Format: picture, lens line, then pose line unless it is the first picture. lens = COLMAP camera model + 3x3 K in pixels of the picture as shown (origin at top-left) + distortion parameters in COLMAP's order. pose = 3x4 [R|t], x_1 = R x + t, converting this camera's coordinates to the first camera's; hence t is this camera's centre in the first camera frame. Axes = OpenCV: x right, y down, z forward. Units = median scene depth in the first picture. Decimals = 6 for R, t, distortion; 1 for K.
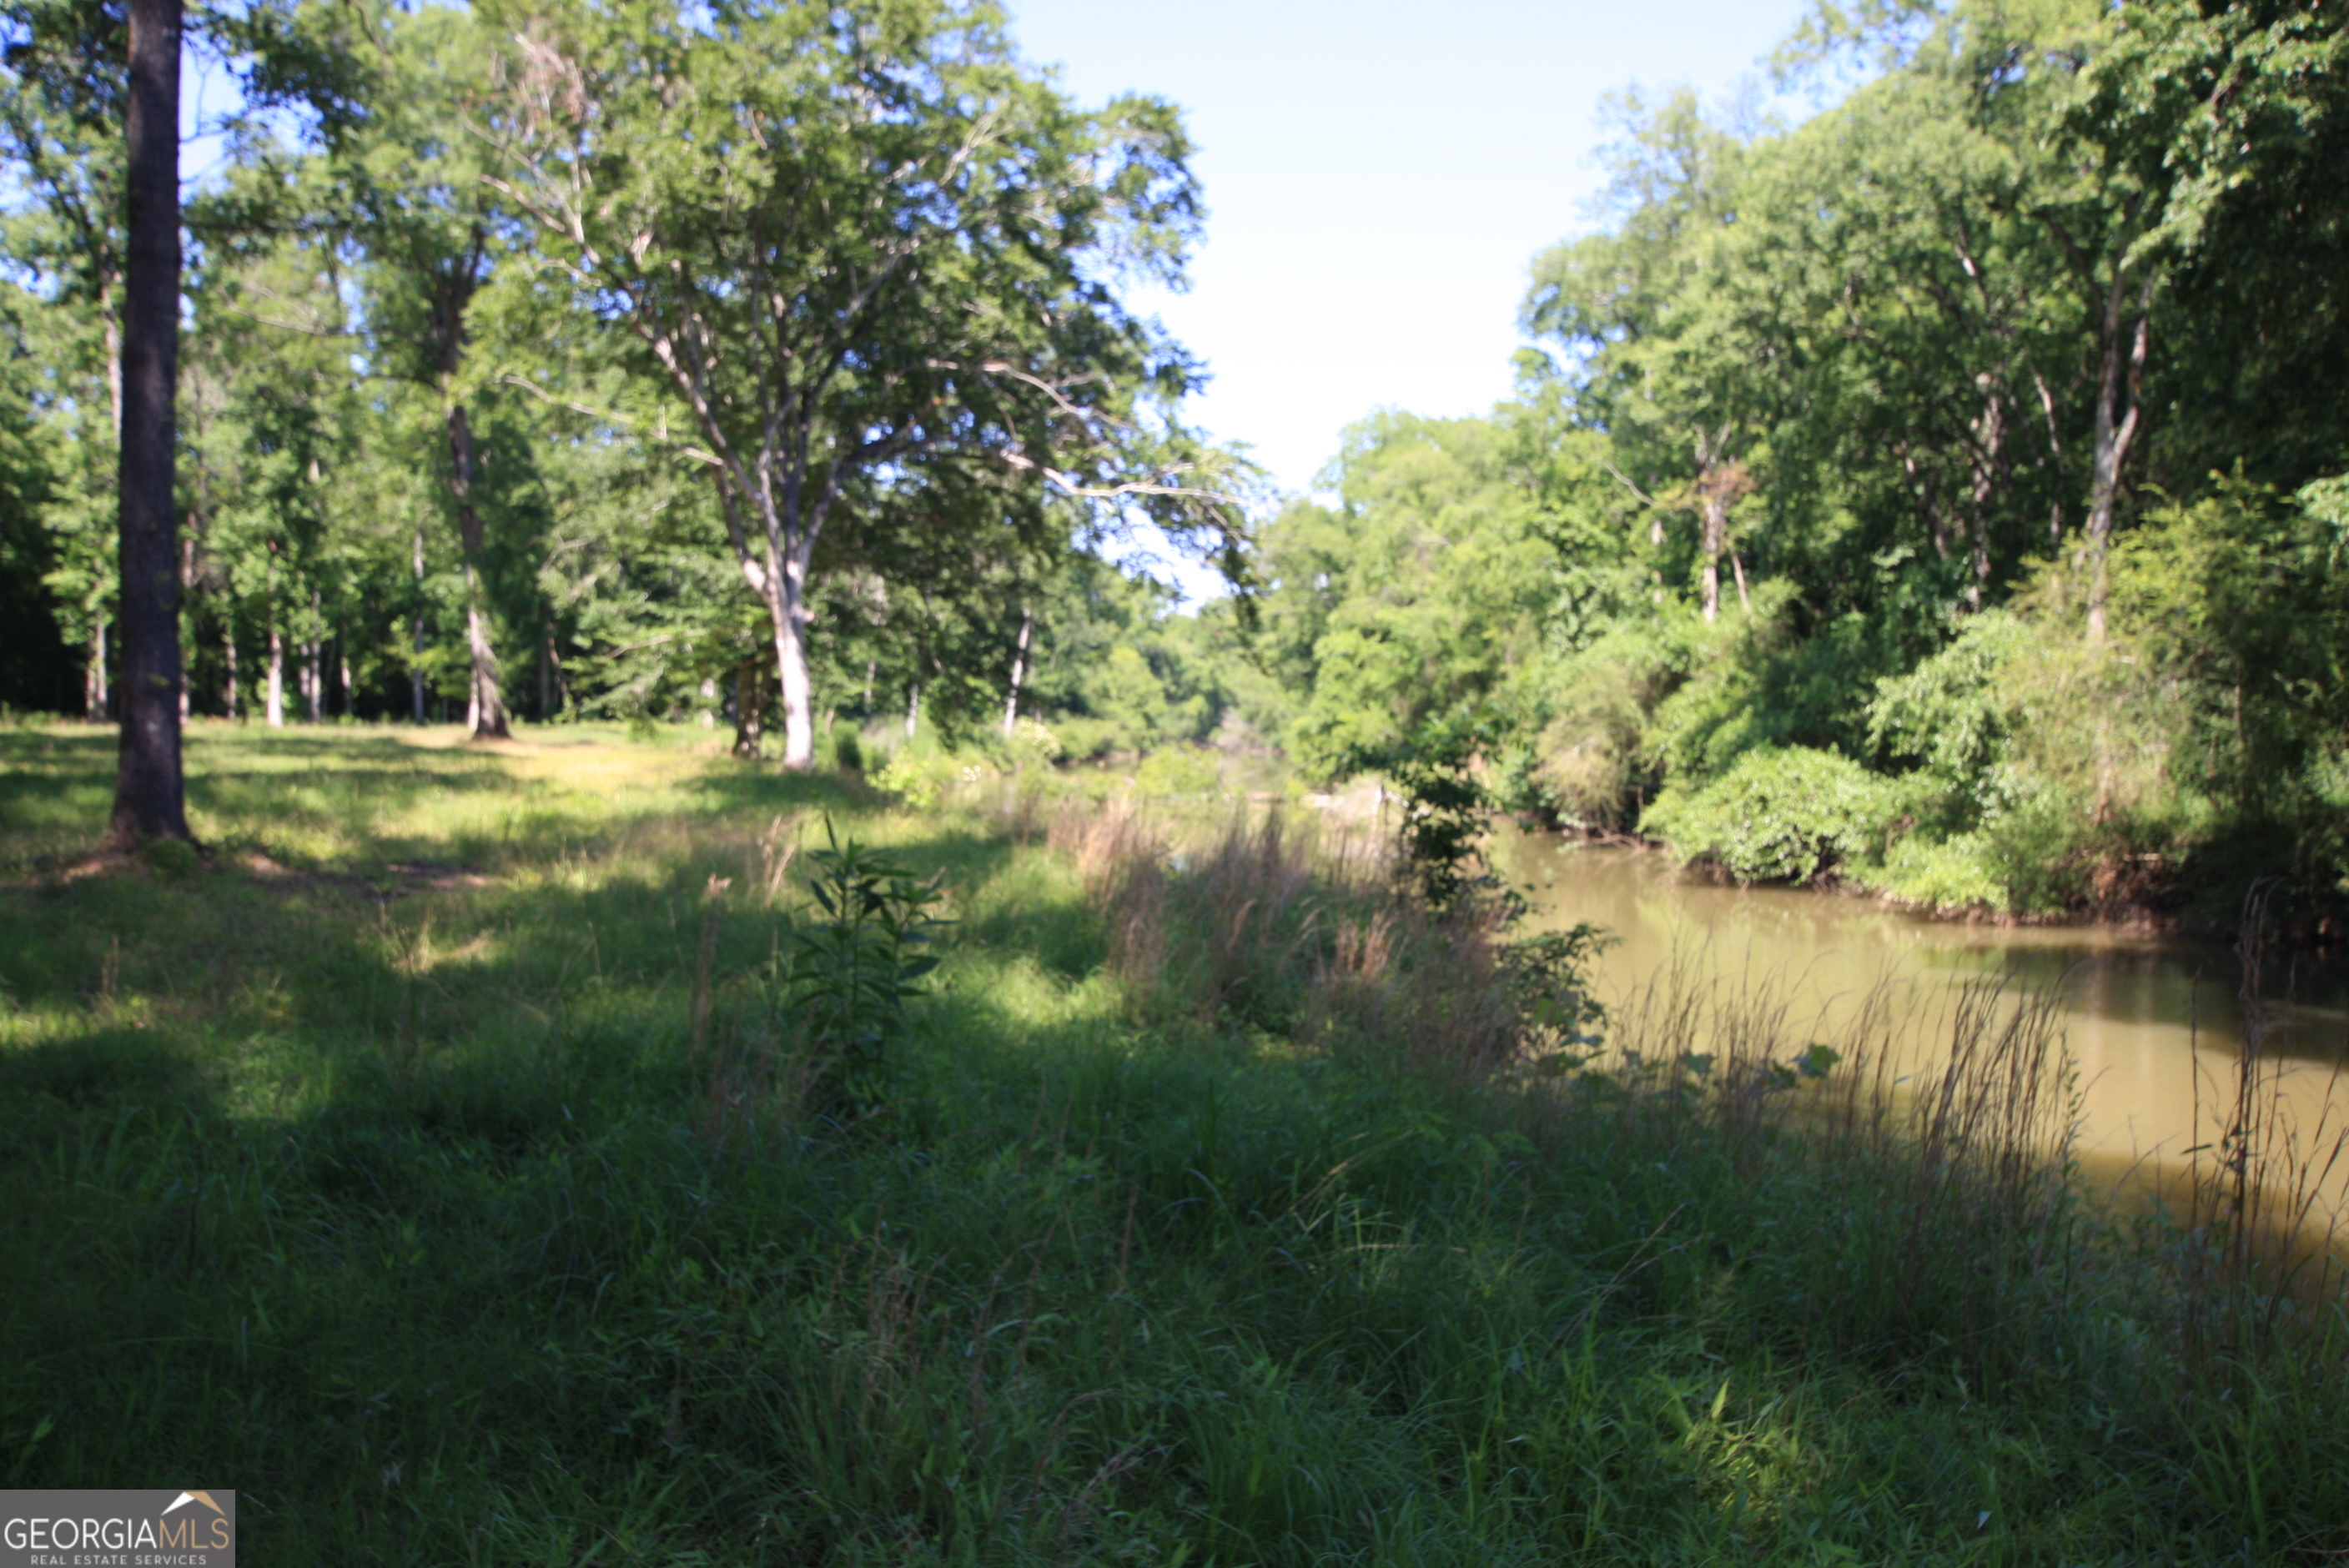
lens RADIAL K [[2072.4, 0, 1178.3], [0, 2072.4, 813.1], [0, 0, 1]] dist [0.012438, 0.029096]
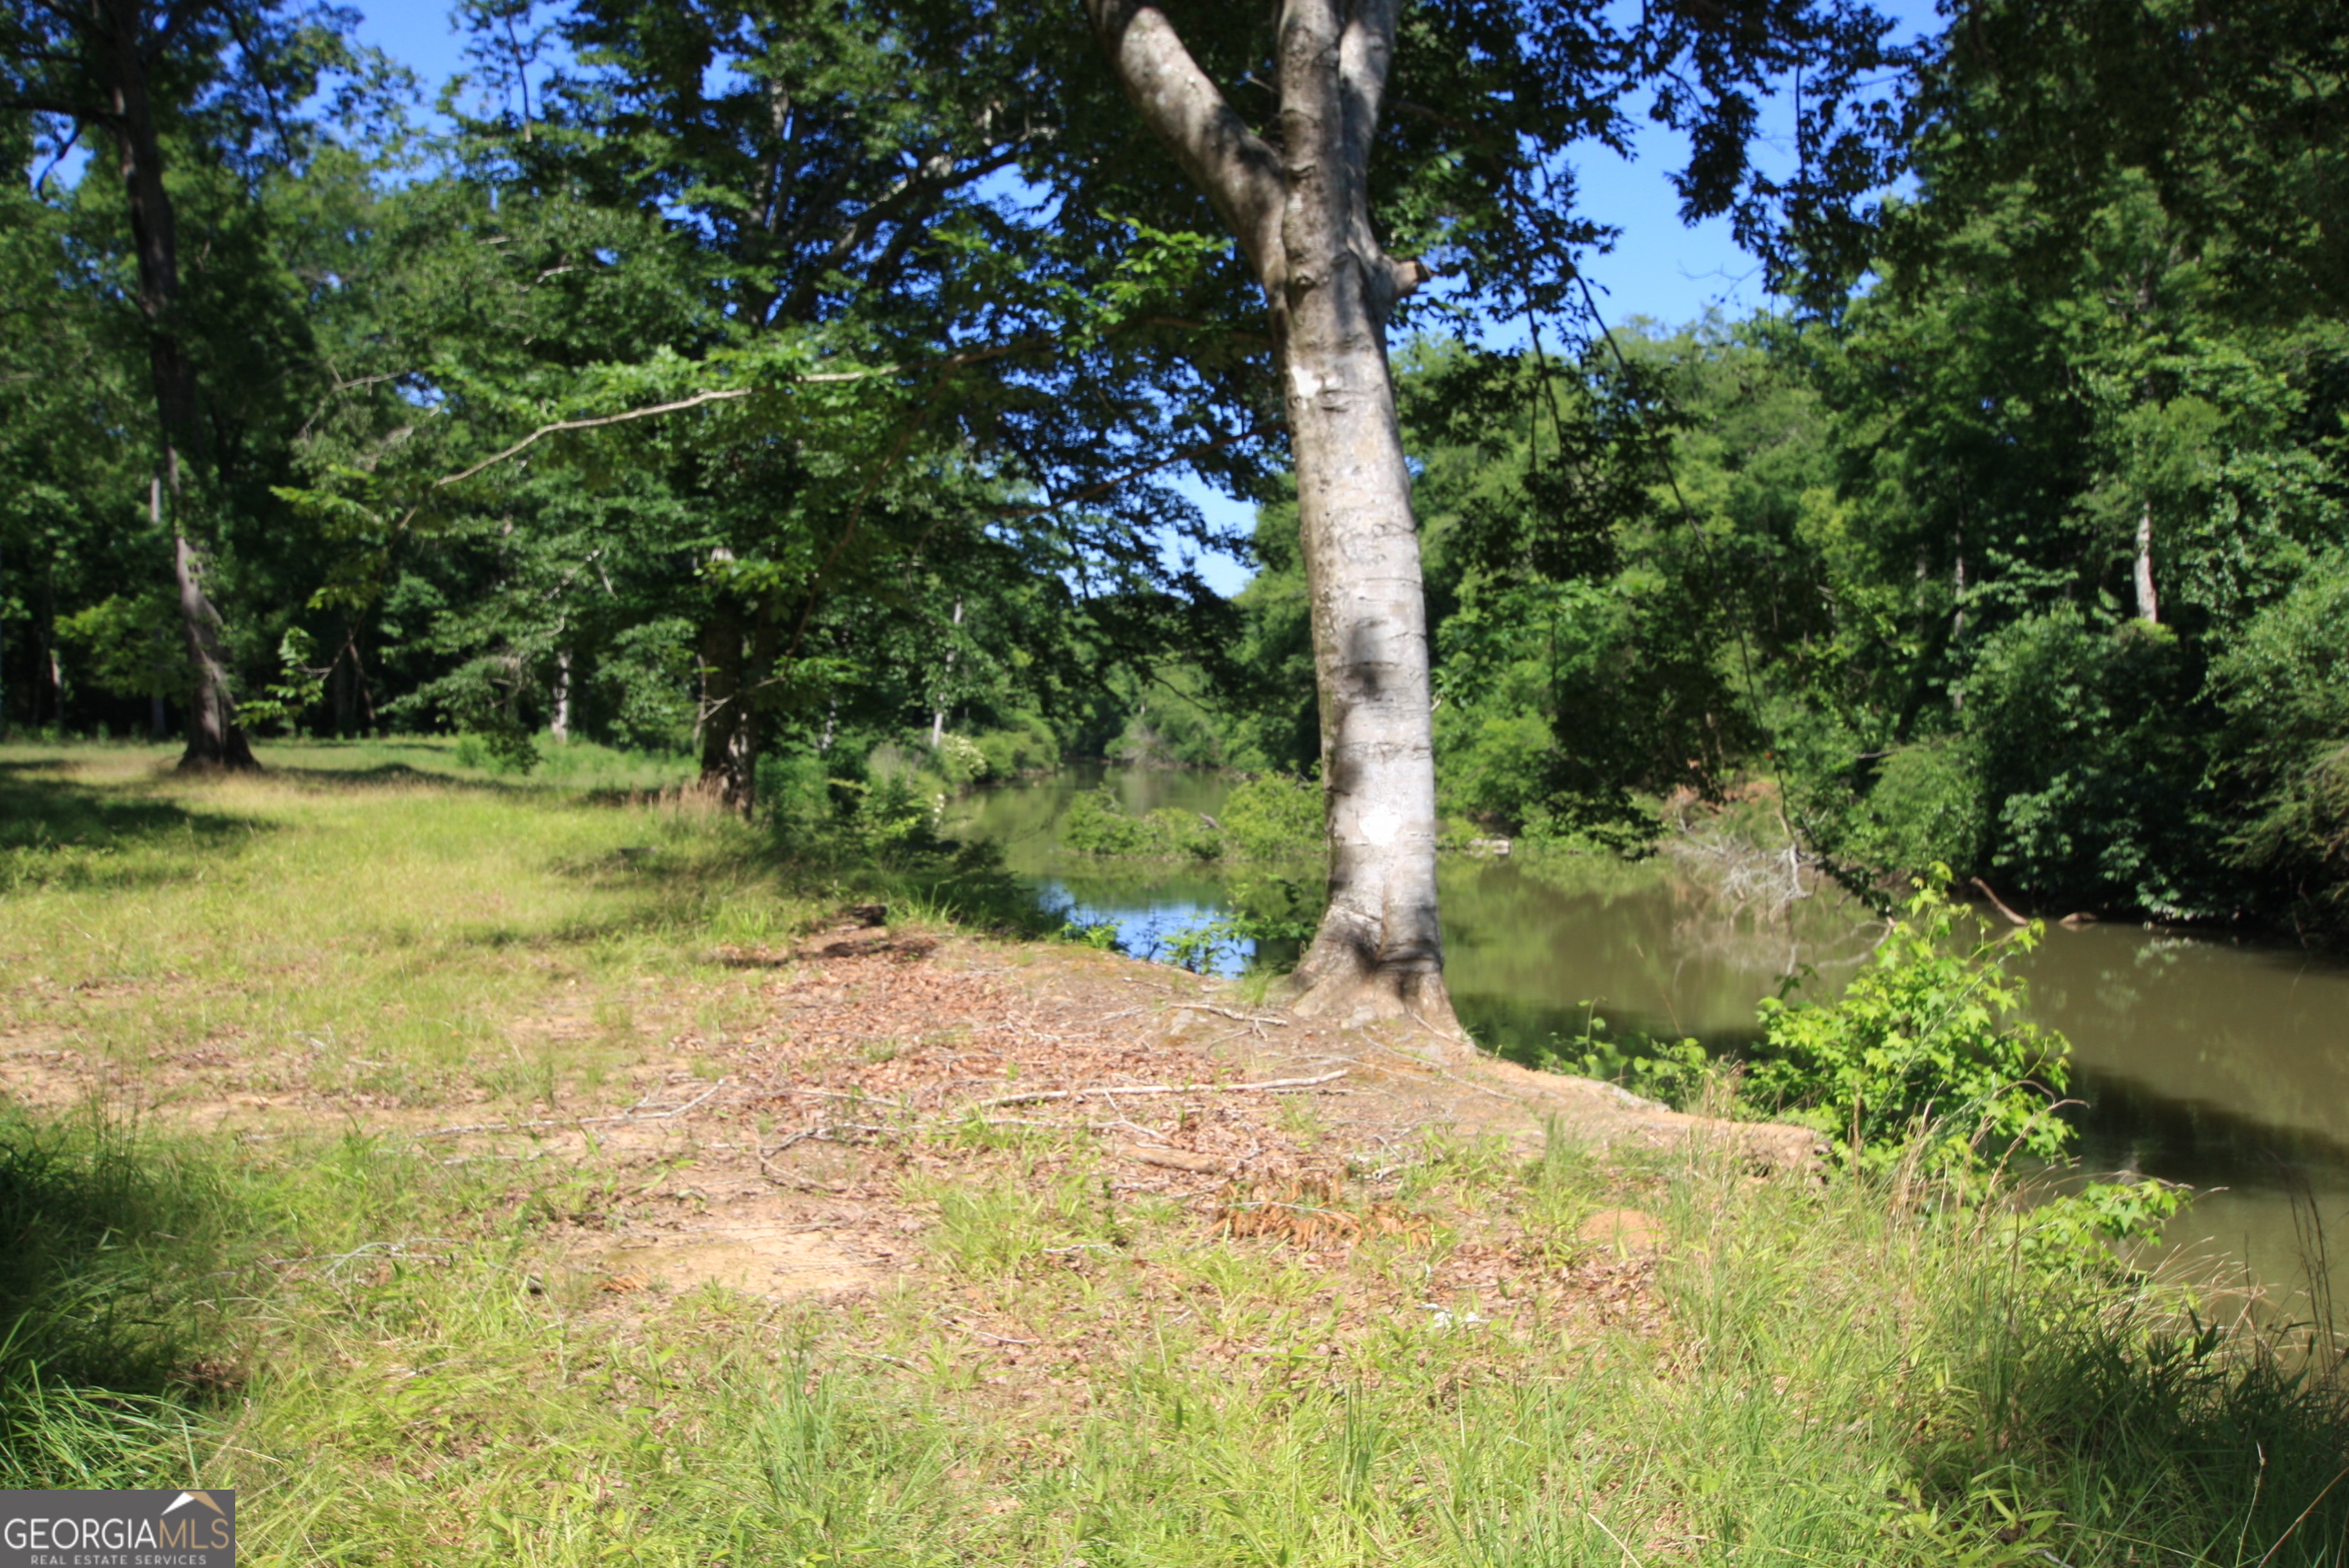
lens RADIAL K [[2100.3, 0, 1230.4], [0, 2100.3, 827.2], [0, 0, 1]] dist [-0.014699, 0.146634]
pose [[0.995247, -0.005131, 0.097249, -0.193038], [0.005026, 0.999986, 0.001325, -0.031199], [-0.097255, -0.000830, 0.995259, 0.685419]]
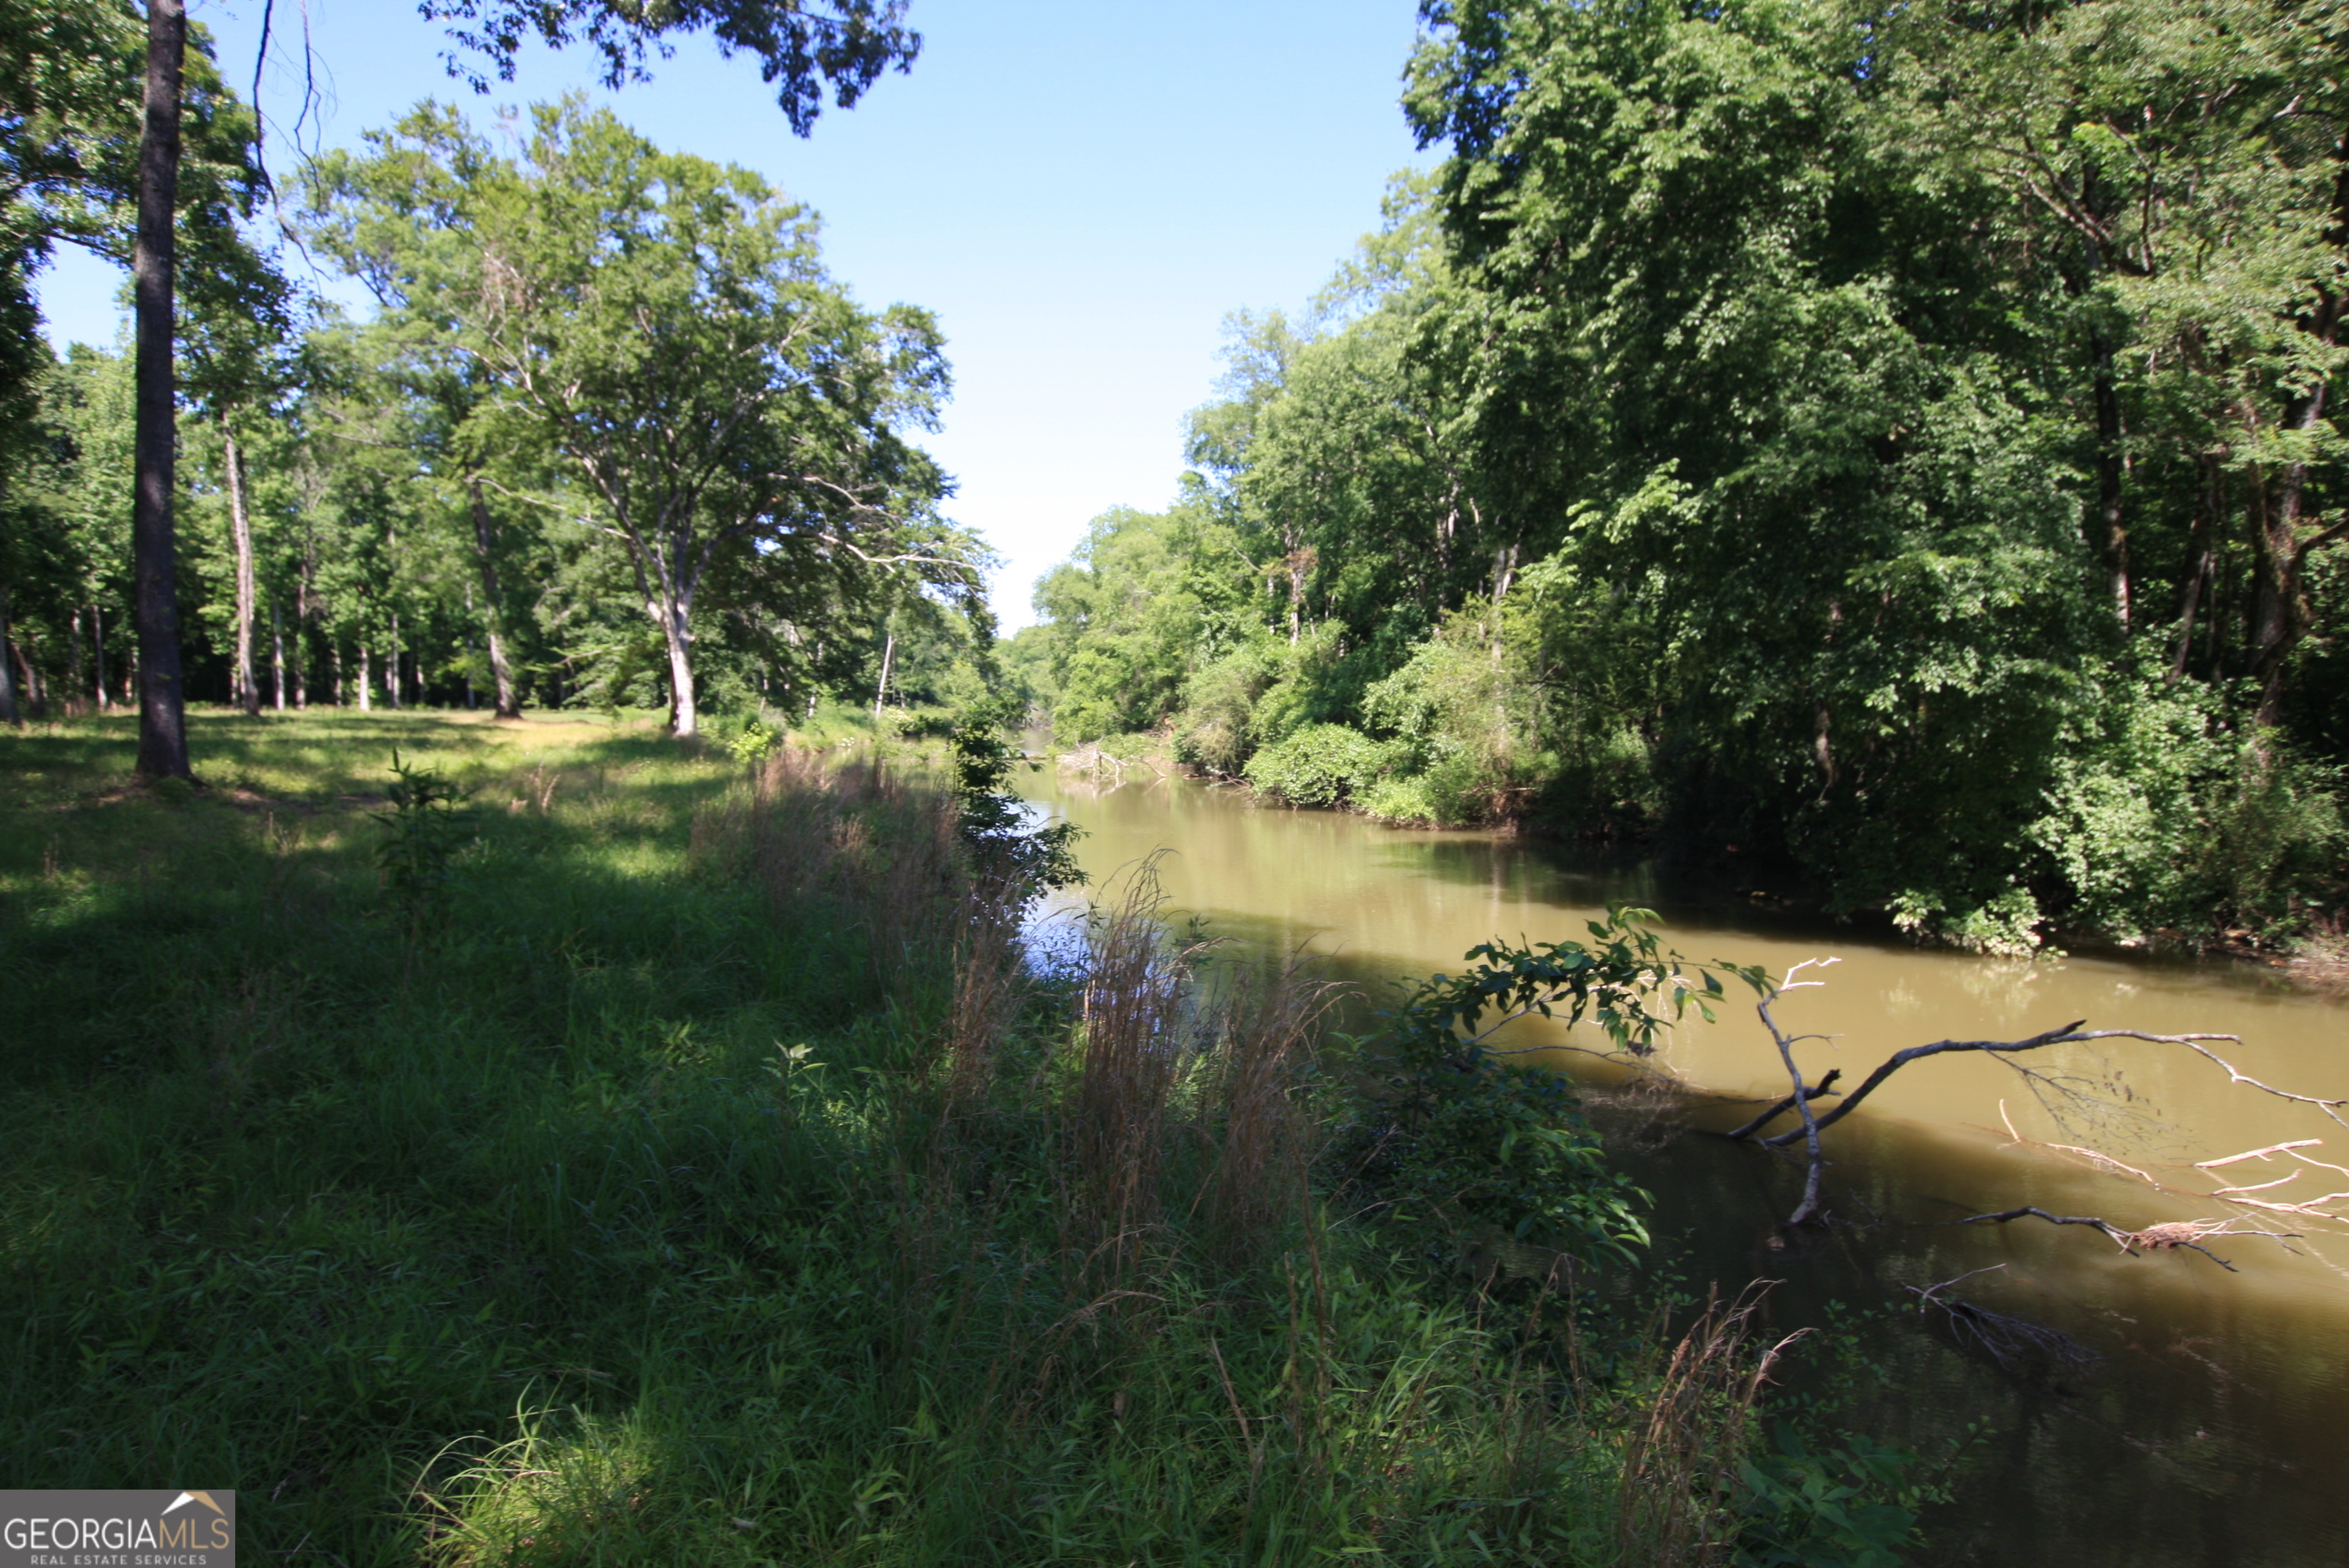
lens RADIAL K [[1332.5, 0, 1177.4], [0, 1332.5, 819.1], [0, 0, 1]] dist [-0.015062, 0.003521]
pose [[0.991993, -0.008782, 0.125989, 0.049002], [0.003925, 0.999241, 0.038746, 0.002547], [-0.126234, -0.037941, 0.991275, -0.029321]]
